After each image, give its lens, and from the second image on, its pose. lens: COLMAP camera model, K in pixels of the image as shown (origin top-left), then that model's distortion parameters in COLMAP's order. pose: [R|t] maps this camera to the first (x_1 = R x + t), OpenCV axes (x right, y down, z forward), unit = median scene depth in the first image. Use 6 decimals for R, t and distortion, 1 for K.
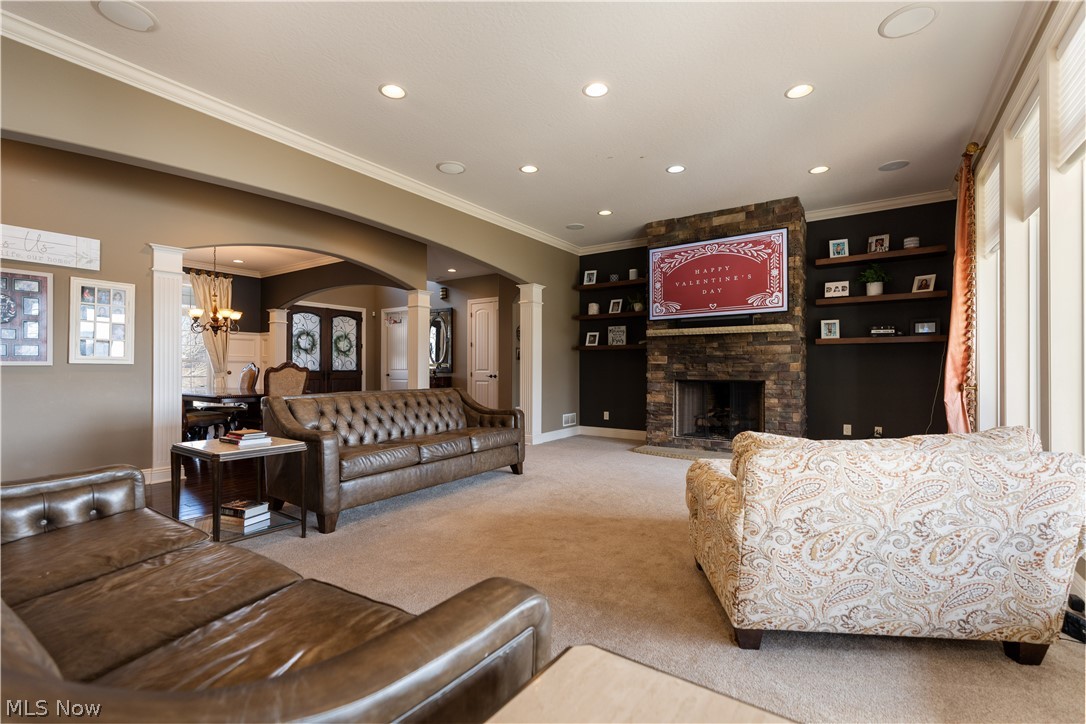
lens RADIAL K [[490.1, 0, 541.9], [0, 490.1, 361.5], [0, 0, 1]] dist [-0.007600, 0.002498]
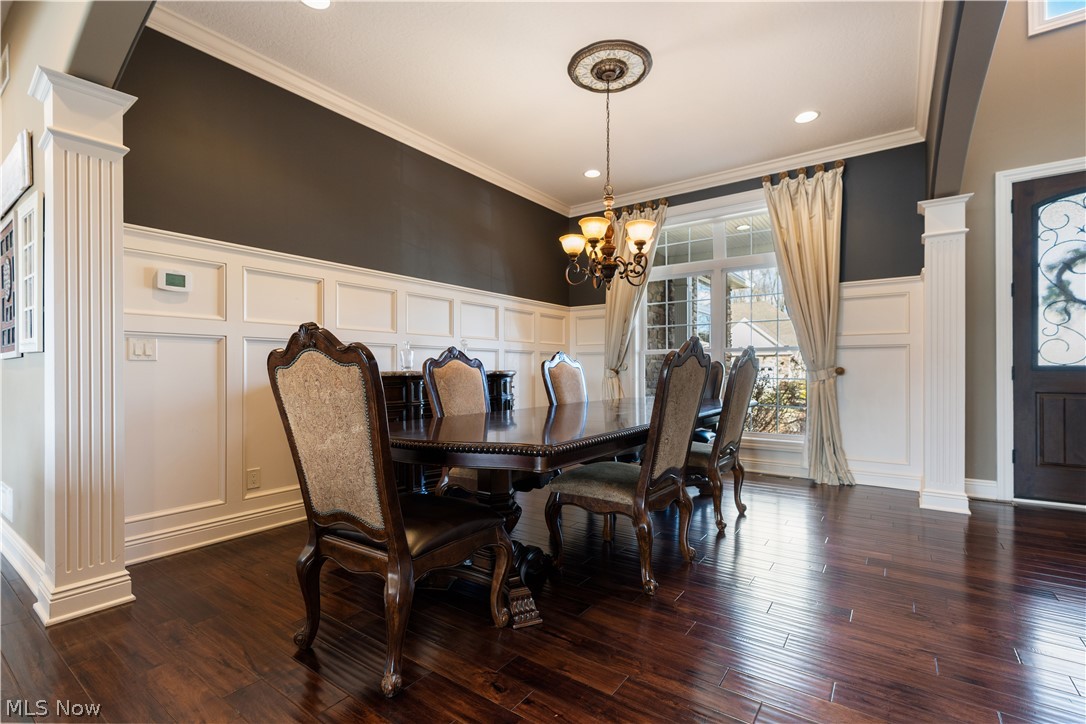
lens RADIAL K [[490.1, 0, 535.0], [0, 490.1, 366.2], [0, 0, 1]] dist [-0.007600, 0.002498]
pose [[-0.024880, -0.004941, -0.999678, -0.242722], [0.017619, 0.999830, -0.005380, 0.023779], [0.999535, -0.017747, -0.024788, 1.063111]]
